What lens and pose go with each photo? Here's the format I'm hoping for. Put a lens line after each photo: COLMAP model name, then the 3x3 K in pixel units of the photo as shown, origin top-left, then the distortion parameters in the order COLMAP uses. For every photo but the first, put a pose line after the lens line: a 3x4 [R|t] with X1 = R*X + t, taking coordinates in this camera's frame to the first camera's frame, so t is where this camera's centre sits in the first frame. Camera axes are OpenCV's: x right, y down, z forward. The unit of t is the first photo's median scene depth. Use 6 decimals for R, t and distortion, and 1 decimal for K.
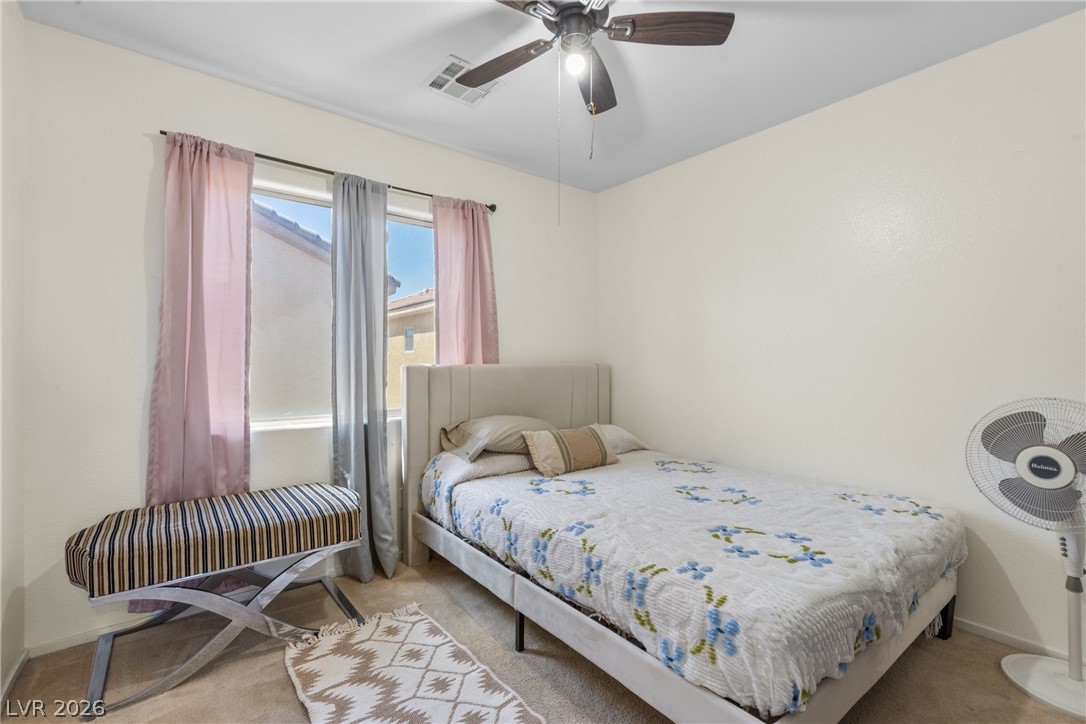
lens RADIAL K [[494.4, 0, 546.8], [0, 494.4, 366.3], [0, 0, 1]] dist [0.003575, 0.000127]
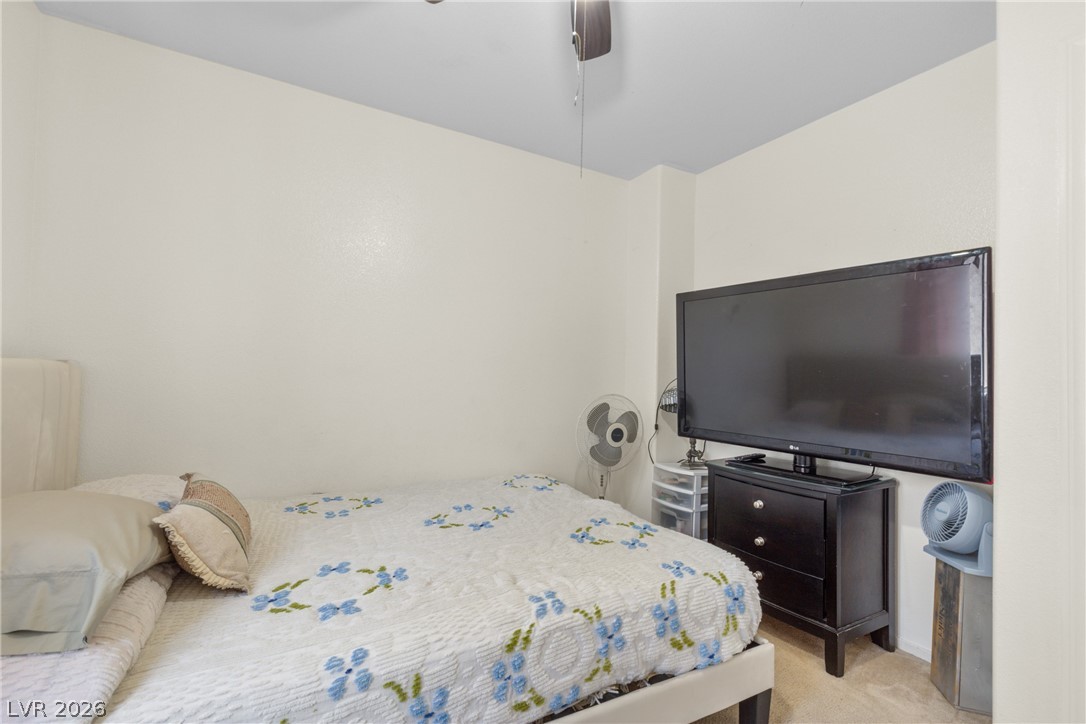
lens RADIAL K [[494.4, 0, 546.8], [0, 494.4, 366.3], [0, 0, 1]] dist [0.003575, 0.000127]
pose [[0.150721, 0.012847, 0.988493, -0.680798], [-0.021079, 0.999730, -0.009779, -0.007218], [-0.988352, -0.019363, 0.150951, 0.956246]]
